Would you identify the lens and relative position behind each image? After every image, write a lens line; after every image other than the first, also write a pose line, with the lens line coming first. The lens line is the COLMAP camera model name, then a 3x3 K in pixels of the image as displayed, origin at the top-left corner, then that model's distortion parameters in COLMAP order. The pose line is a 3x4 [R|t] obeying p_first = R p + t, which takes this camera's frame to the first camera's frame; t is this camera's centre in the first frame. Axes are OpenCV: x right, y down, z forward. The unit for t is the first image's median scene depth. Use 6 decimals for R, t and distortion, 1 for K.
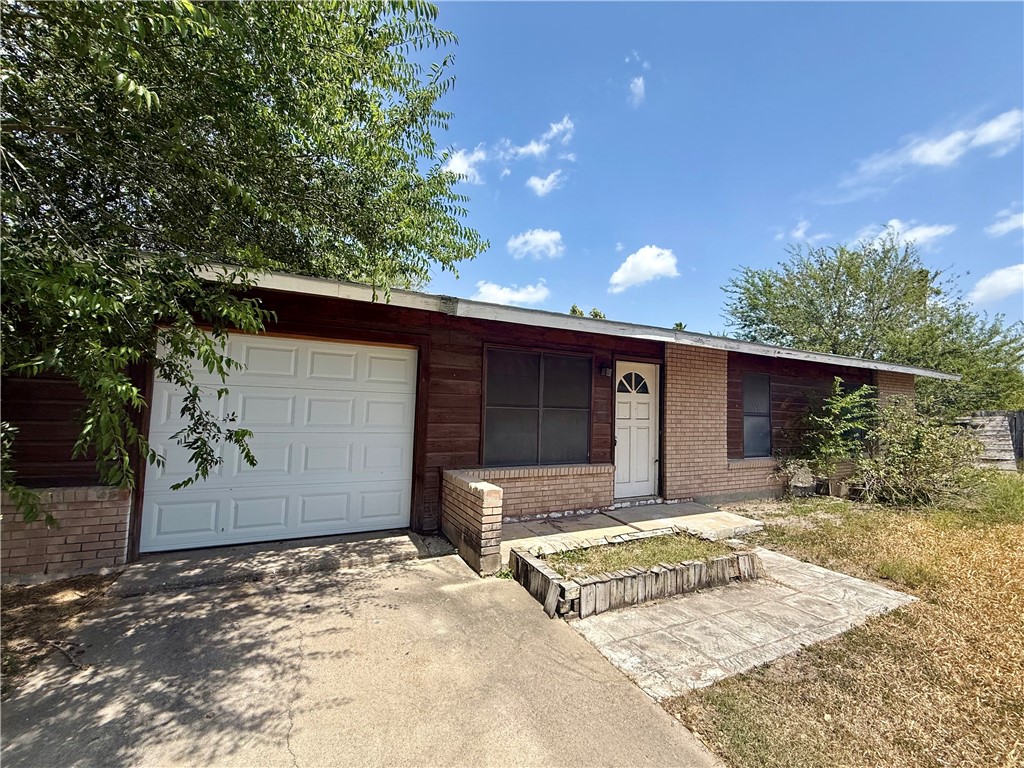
lens RADIAL K [[410.1, 0, 511.9], [0, 410.1, 382.9], [0, 0, 1]] dist [-0.000200, 0.000557]
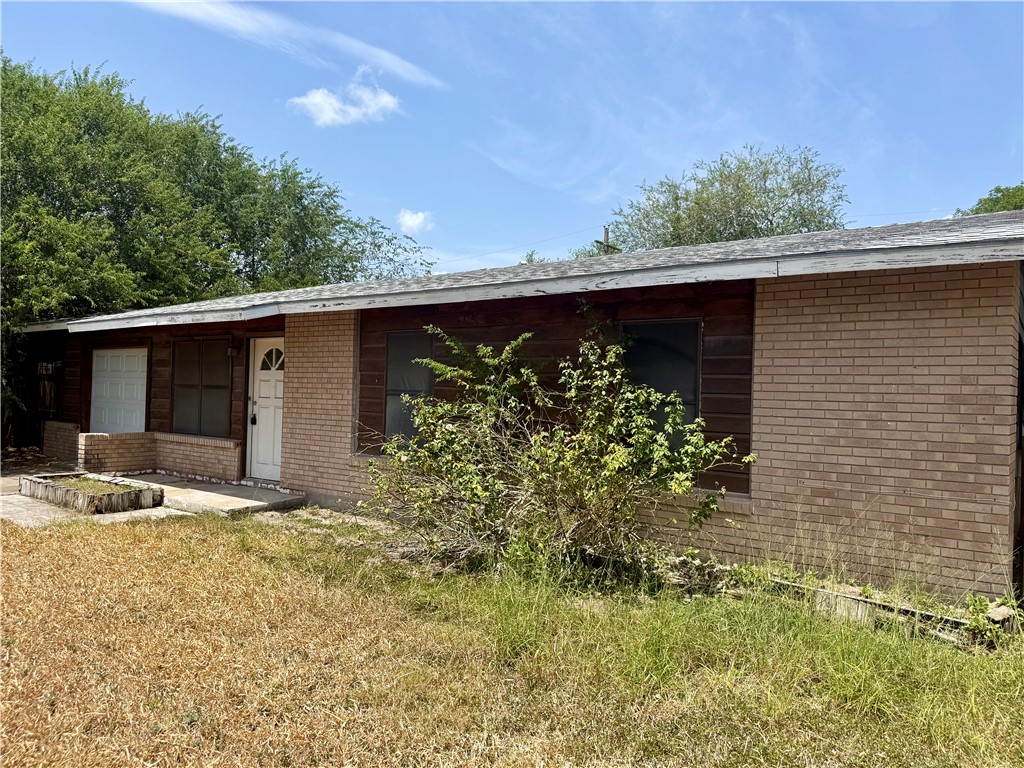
lens RADIAL K [[735.5, 0, 510.6], [0, 735.5, 382.5], [0, 0, 1]] dist [0.041009, -0.047561]
pose [[0.455953, -0.042981, -0.888965, 2.002562], [0.021567, 0.999073, -0.037243, 0.123974], [0.889742, -0.002191, 0.456458, 0.694144]]
